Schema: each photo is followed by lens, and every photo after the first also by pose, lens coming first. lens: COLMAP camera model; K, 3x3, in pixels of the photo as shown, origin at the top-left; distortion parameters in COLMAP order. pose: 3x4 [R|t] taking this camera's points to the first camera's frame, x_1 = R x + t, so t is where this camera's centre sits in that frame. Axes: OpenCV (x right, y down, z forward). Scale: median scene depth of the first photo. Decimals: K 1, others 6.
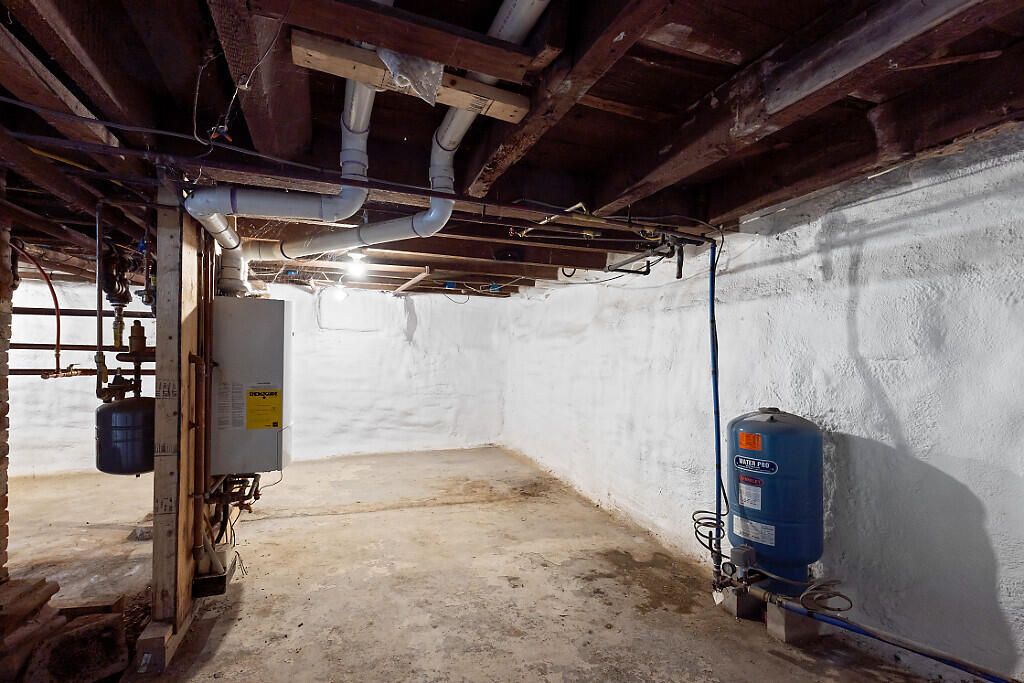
lens RADIAL K [[468.2, 0, 509.0], [0, 468.2, 344.2], [0, 0, 1]] dist [-0.001695, -0.001481]
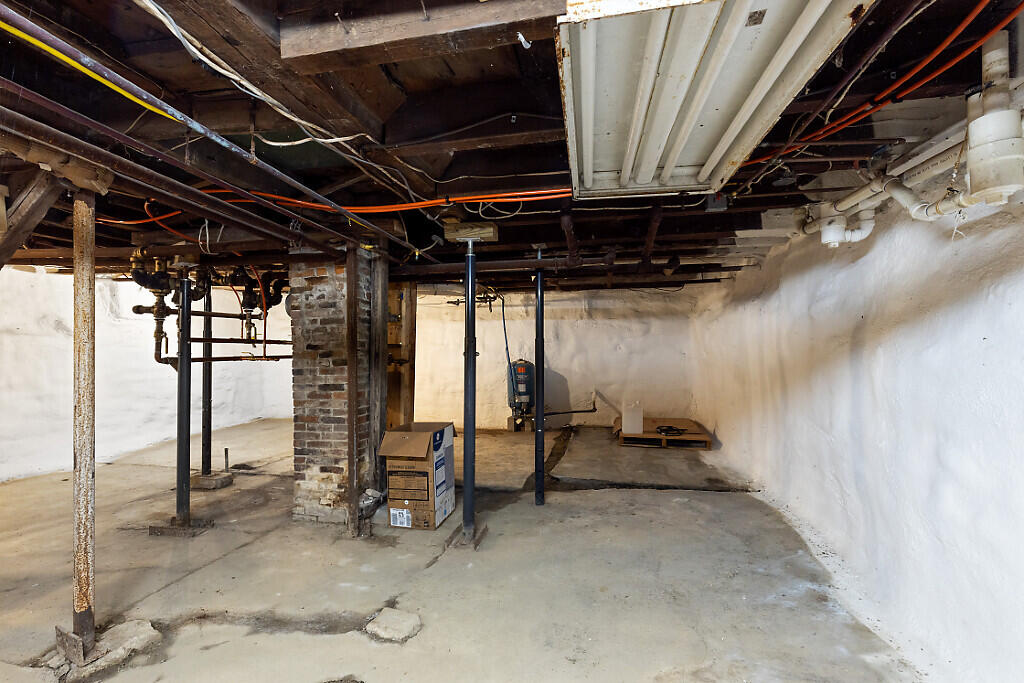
lens RADIAL K [[468.2, 0, 514.4], [0, 468.2, 340.1], [0, 0, 1]] dist [-0.001695, -0.001481]
pose [[0.515210, -0.008314, 0.857024, -1.308809], [-0.010917, 0.999808, 0.016262, -0.022187], [-0.856995, -0.017734, 0.515020, -0.328269]]
